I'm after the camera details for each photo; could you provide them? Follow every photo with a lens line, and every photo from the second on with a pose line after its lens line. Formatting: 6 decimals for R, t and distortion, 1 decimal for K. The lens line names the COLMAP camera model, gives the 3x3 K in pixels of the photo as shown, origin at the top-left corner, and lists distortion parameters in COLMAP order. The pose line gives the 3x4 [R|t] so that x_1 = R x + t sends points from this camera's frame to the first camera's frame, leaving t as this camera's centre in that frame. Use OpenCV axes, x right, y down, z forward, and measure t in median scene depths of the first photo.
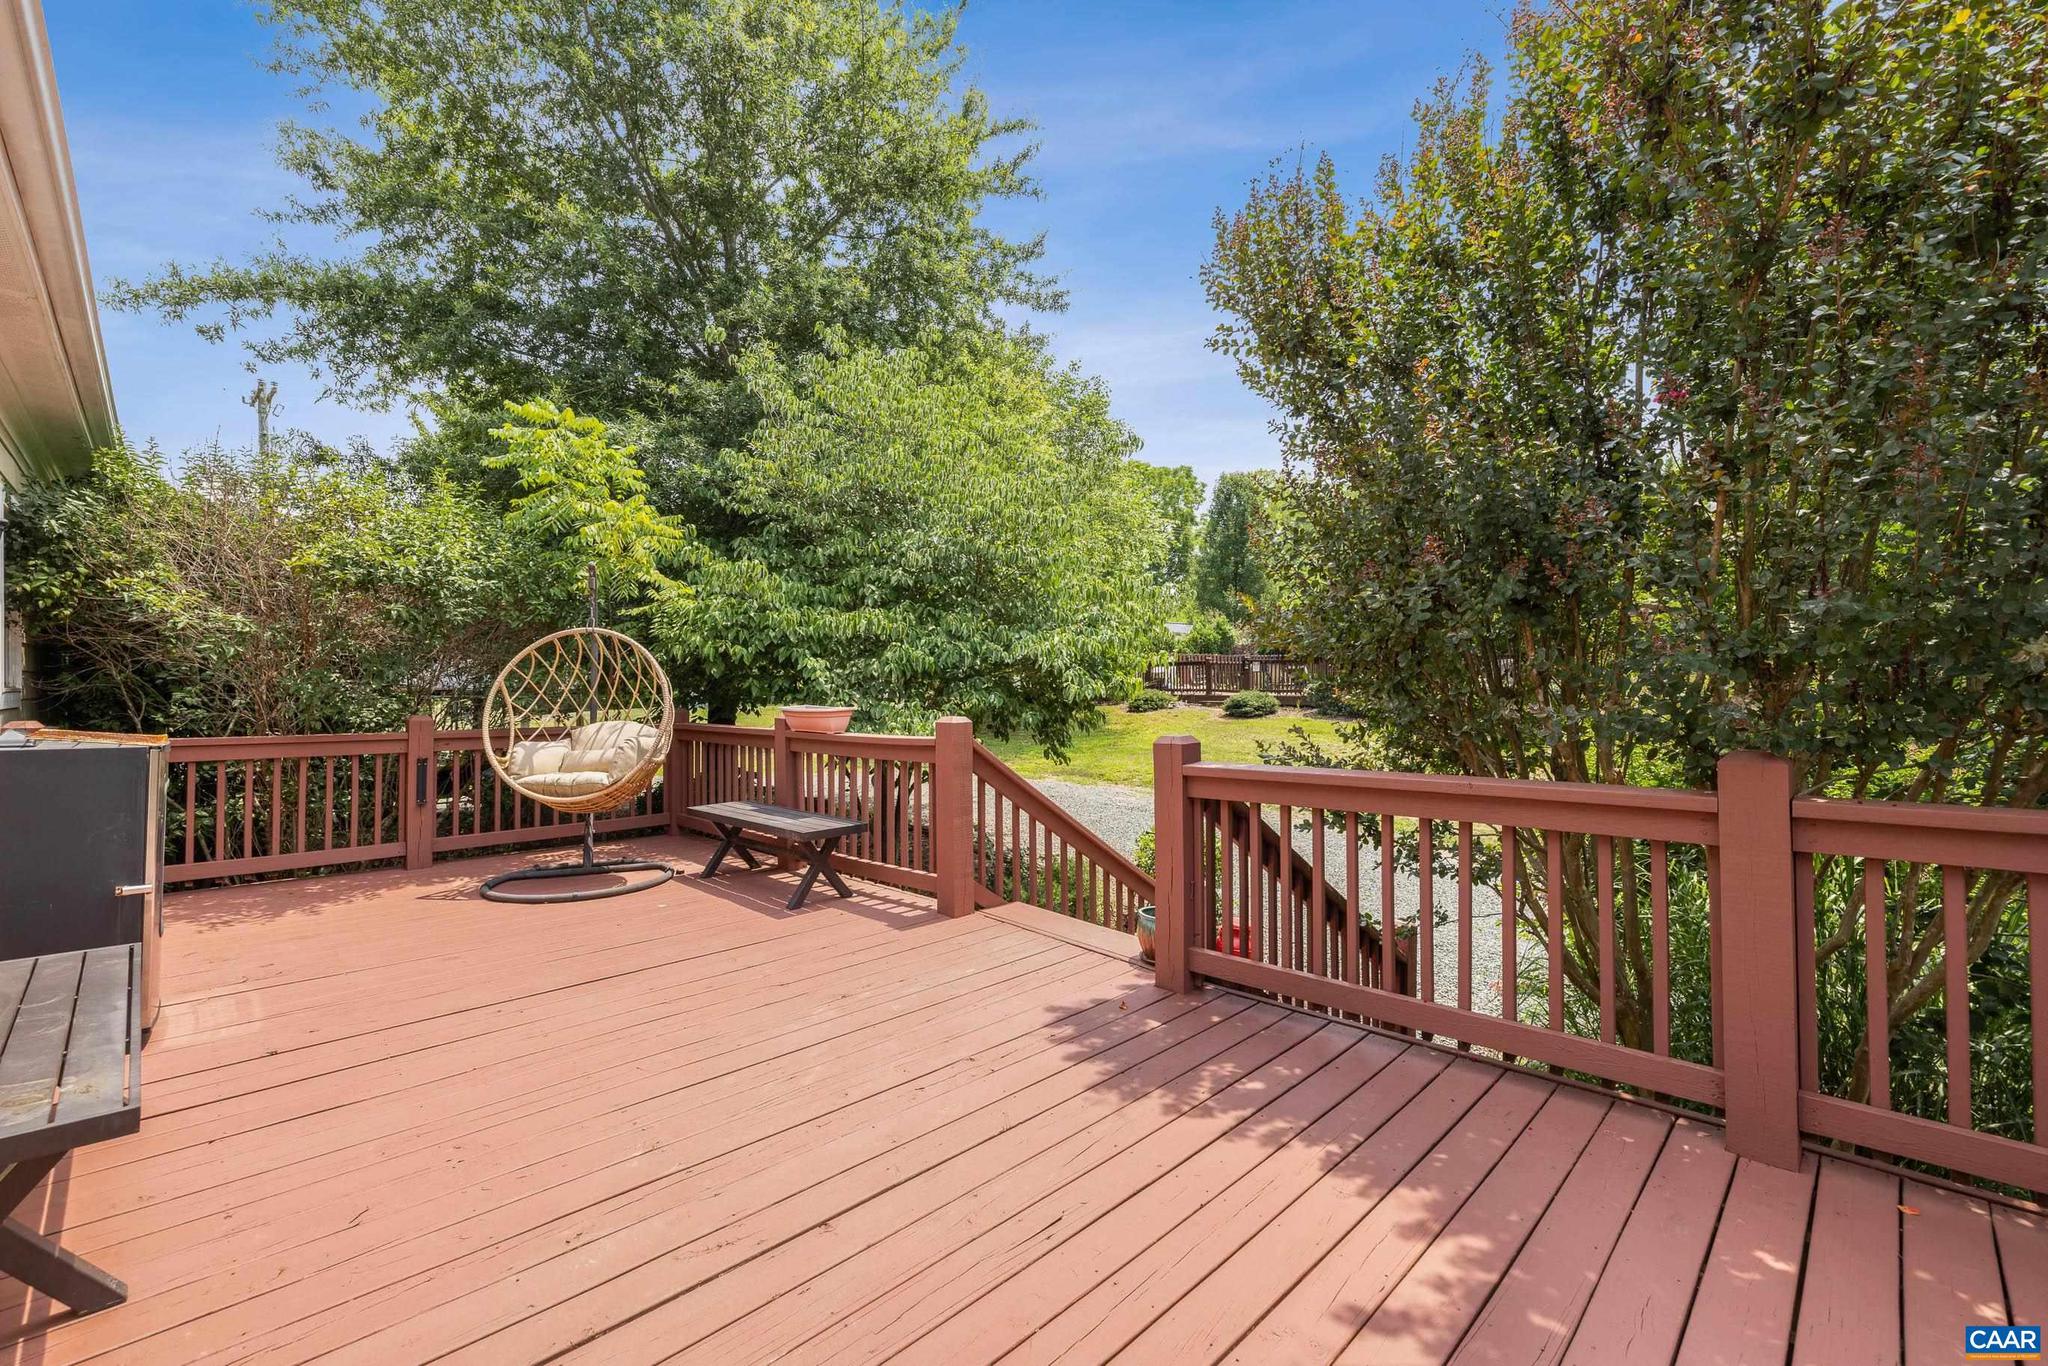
lens RADIAL K [[863.6, 0, 1019.0], [0, 863.6, 681.2], [0, 0, 1]] dist [0.010161, -0.000291]
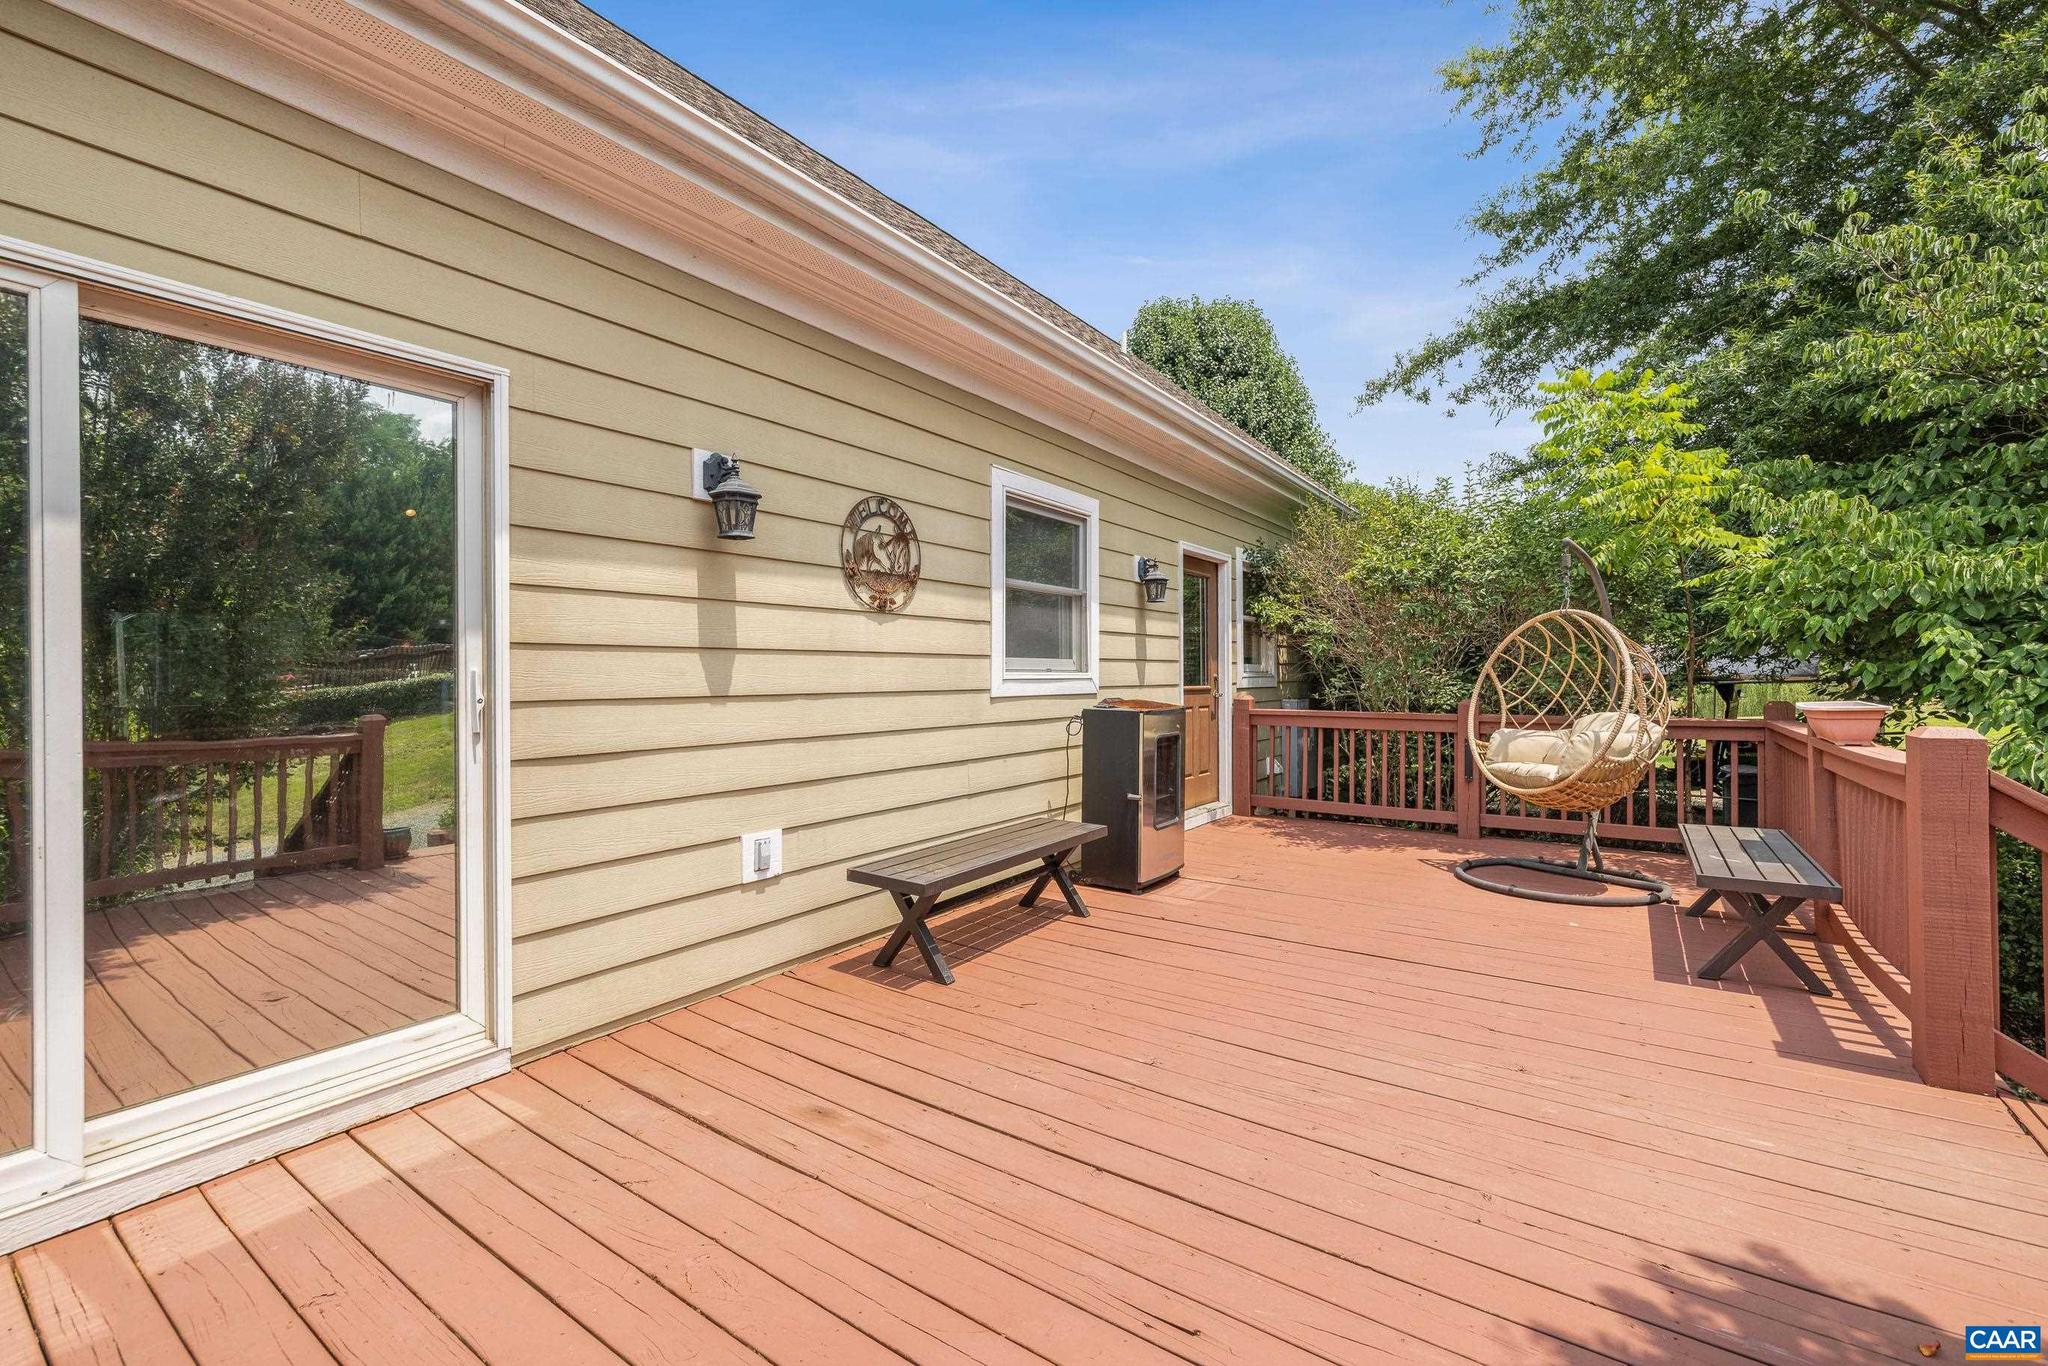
lens RADIAL K [[863.6, 0, 1023.0], [0, 863.6, 674.5], [0, 0, 1]] dist [0.010161, -0.000291]
pose [[0.194536, -0.000276, -0.980895, 0.326716], [0.009595, 0.999953, 0.001622, 0.000516], [0.980849, -0.009727, 0.194529, 0.277726]]
